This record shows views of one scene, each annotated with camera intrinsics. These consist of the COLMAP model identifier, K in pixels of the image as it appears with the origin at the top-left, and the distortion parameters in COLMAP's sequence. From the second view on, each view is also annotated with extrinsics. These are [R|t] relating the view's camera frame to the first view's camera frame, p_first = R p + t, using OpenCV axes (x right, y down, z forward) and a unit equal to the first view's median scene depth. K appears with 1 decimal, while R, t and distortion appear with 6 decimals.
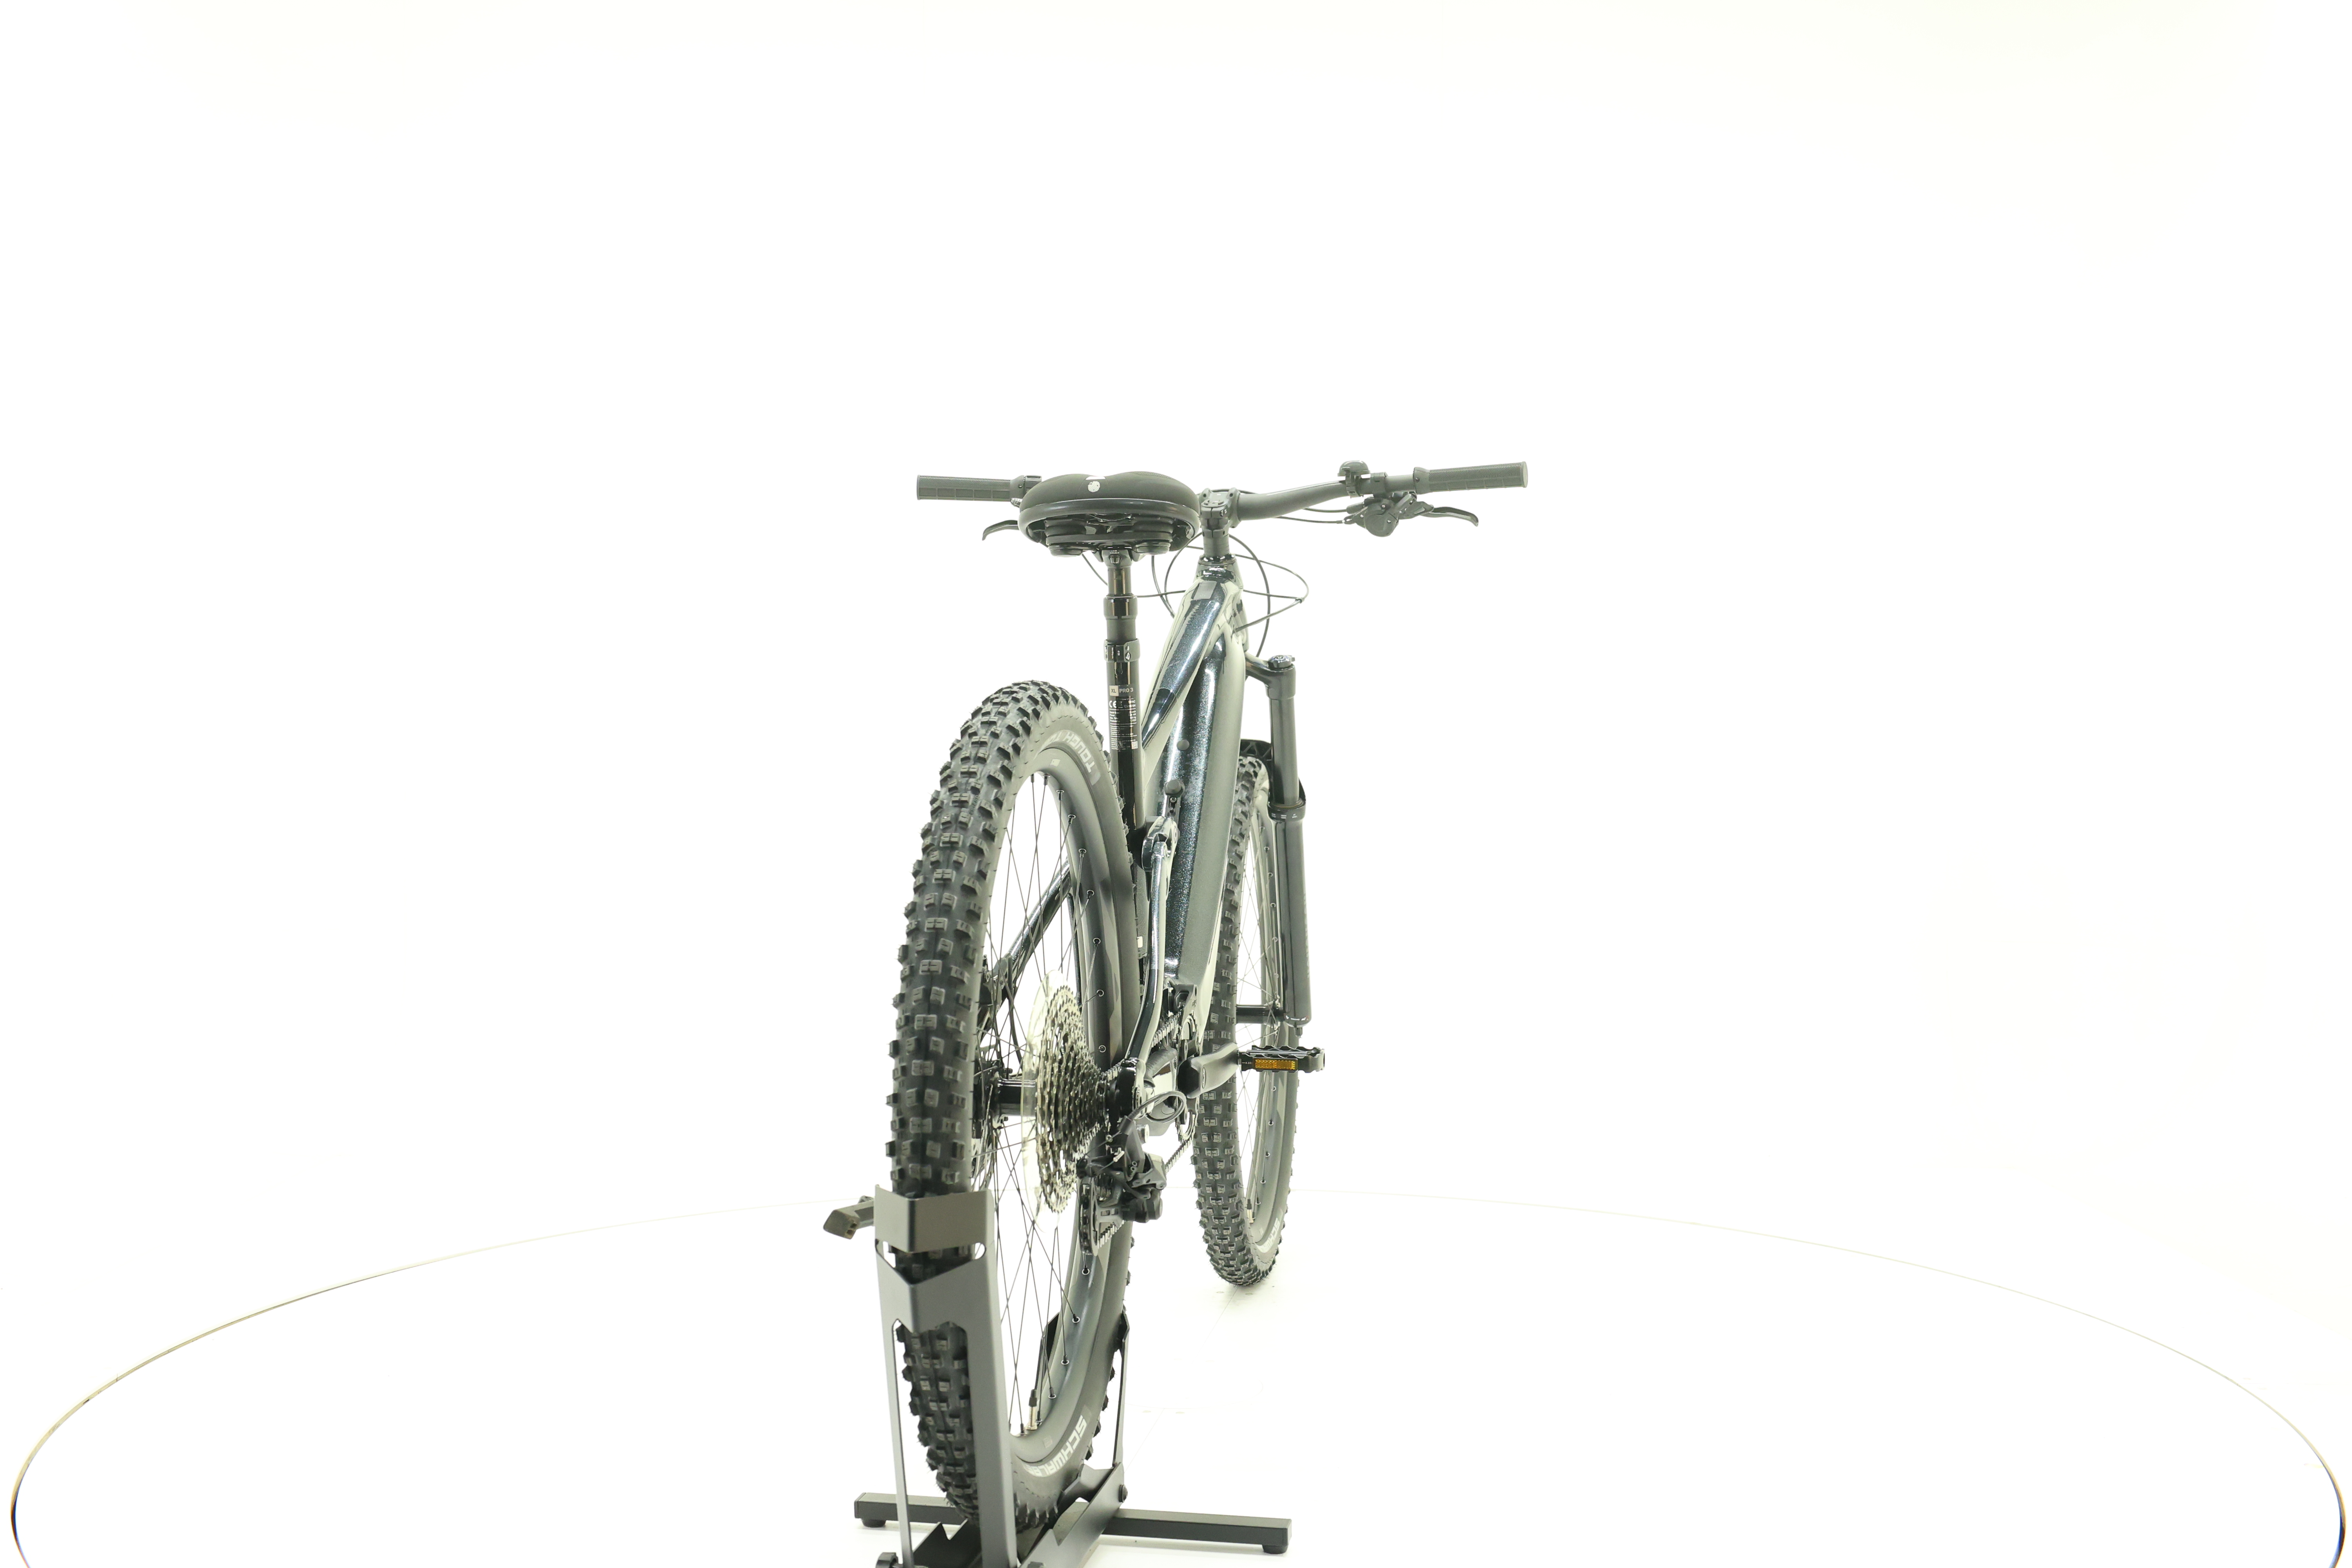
lens RADIAL K [[2520.4, 0, 1177.8], [0, 2520.4, 791.6], [0, 0, 1]] dist [0.013436, 0.000000]
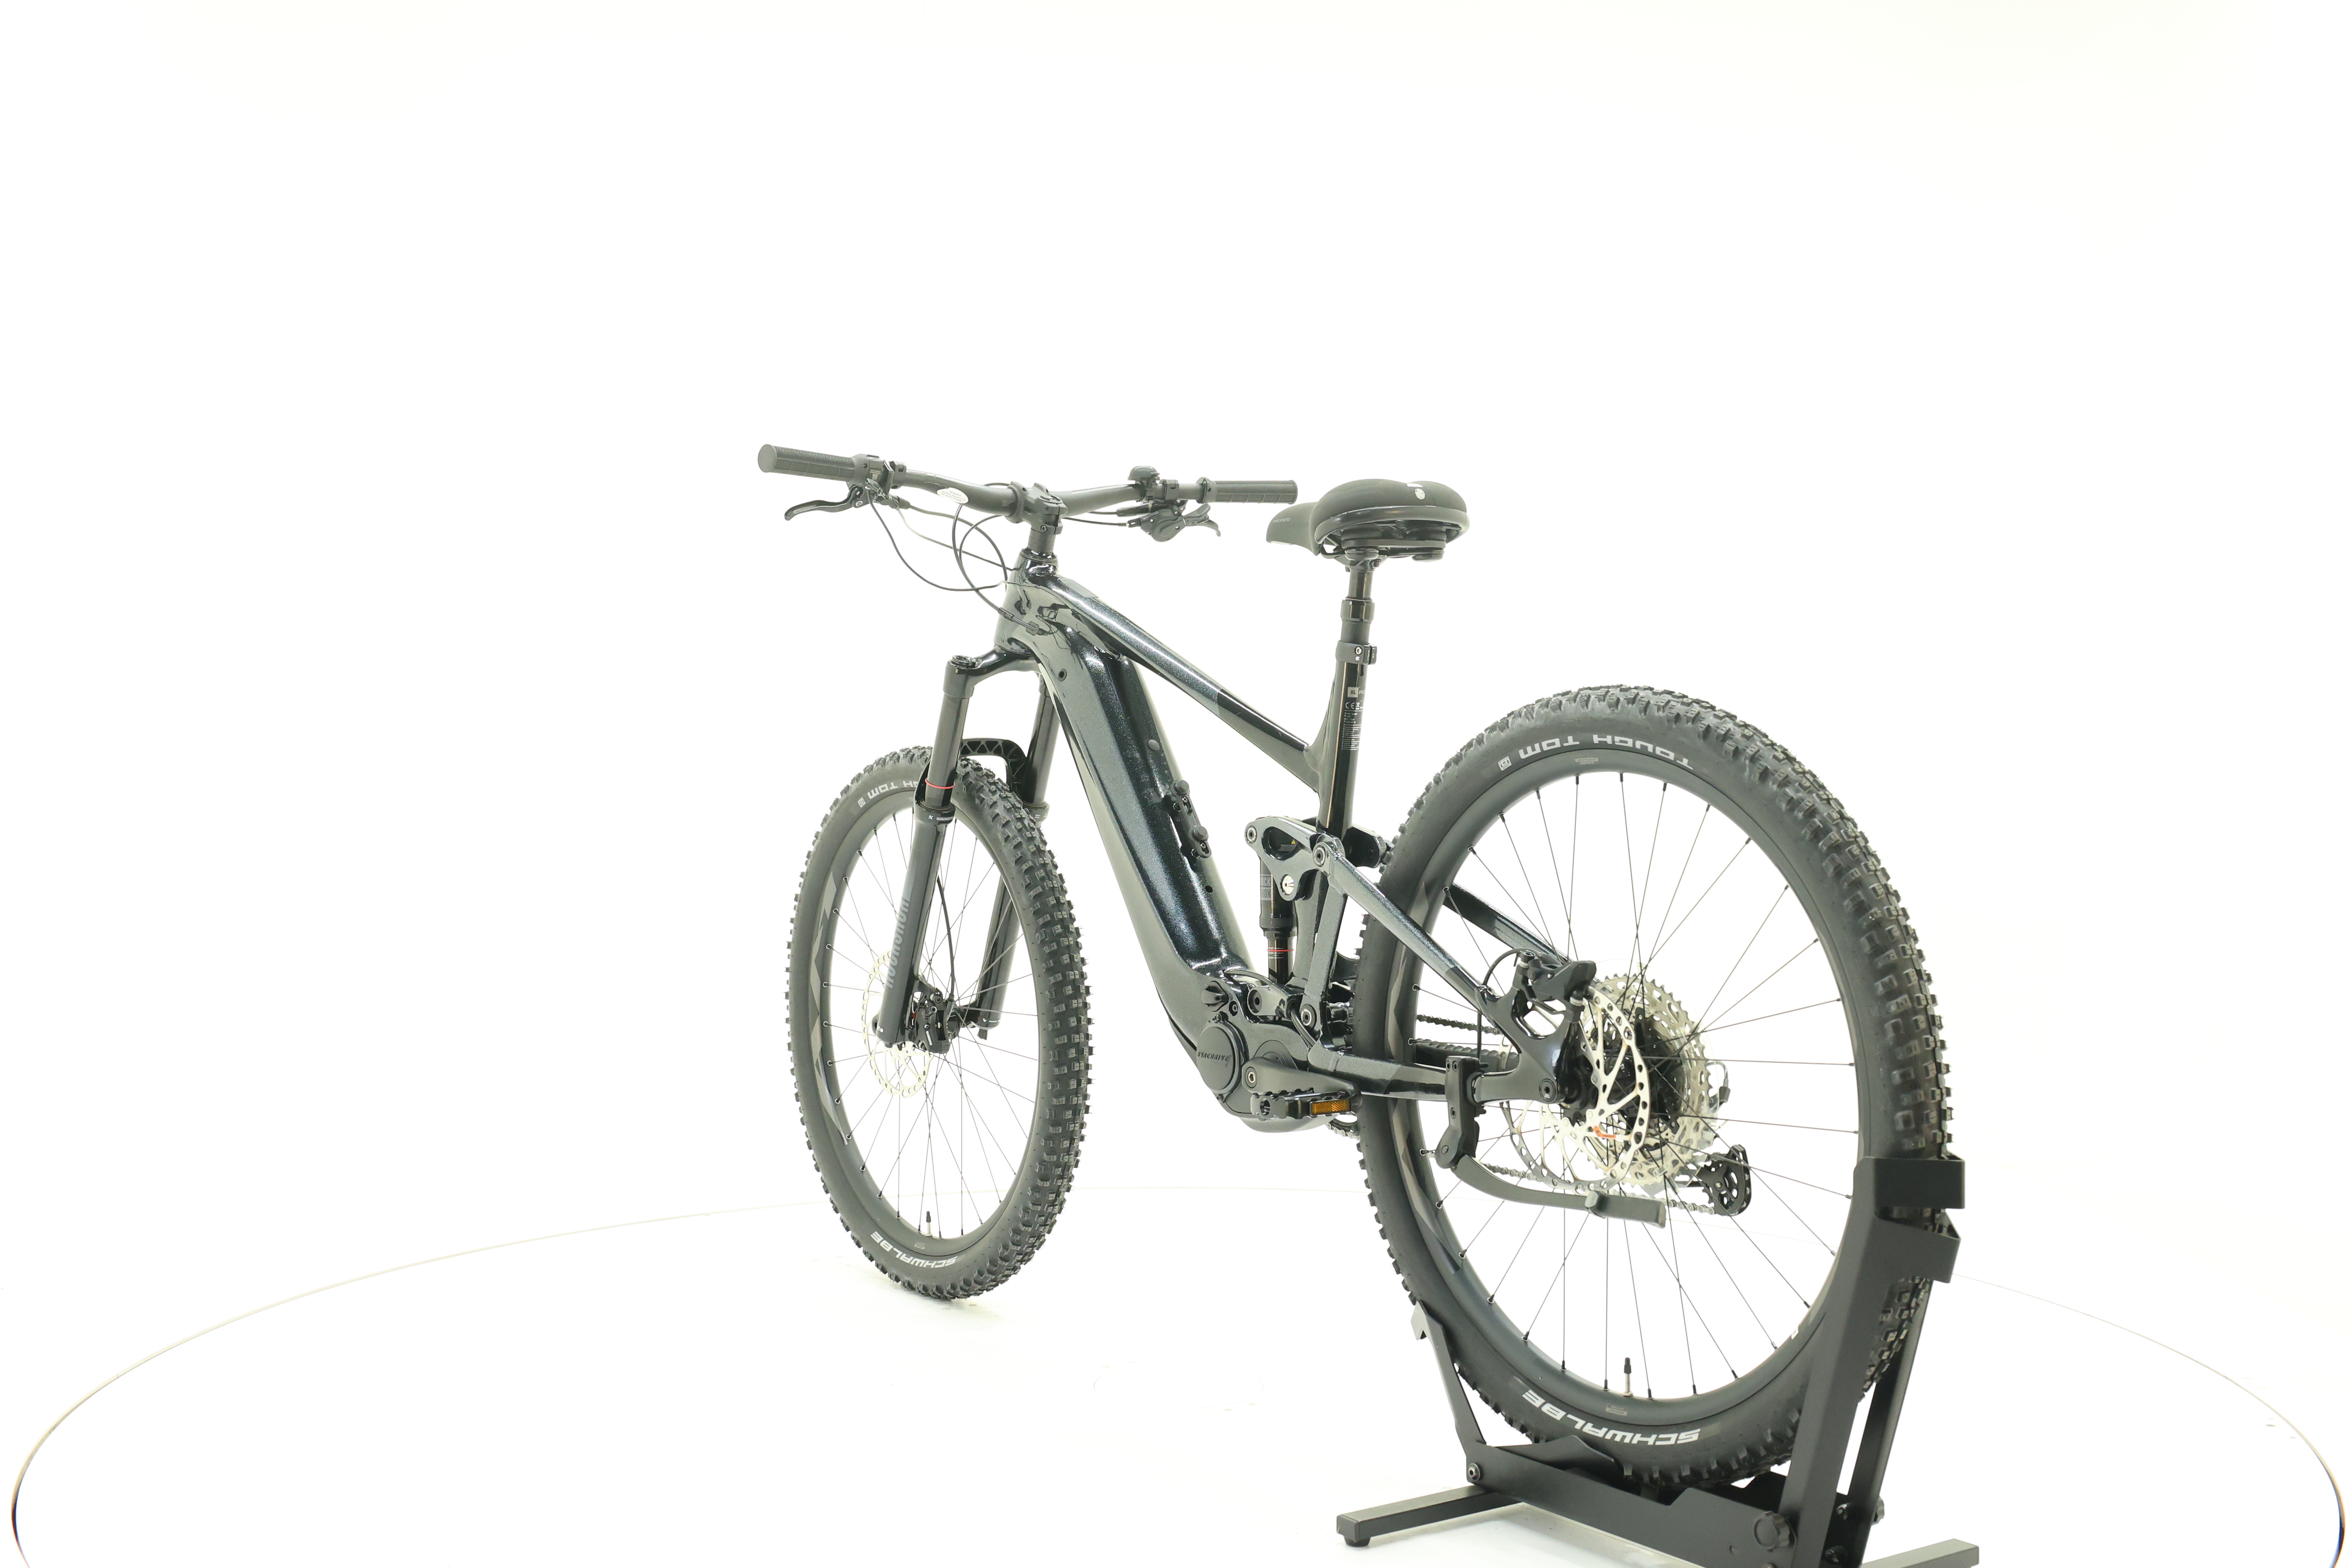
lens RADIAL K [[2520.7, 0, 1184.2], [0, 2520.7, 772.3], [0, 0, 1]] dist [0.005776, 0.000000]
pose [[0.698837, -0.013676, 0.715150, -0.658814], [0.017135, 0.999850, 0.002377, -0.009133], [-0.715075, 0.010593, 0.698967, 0.277345]]
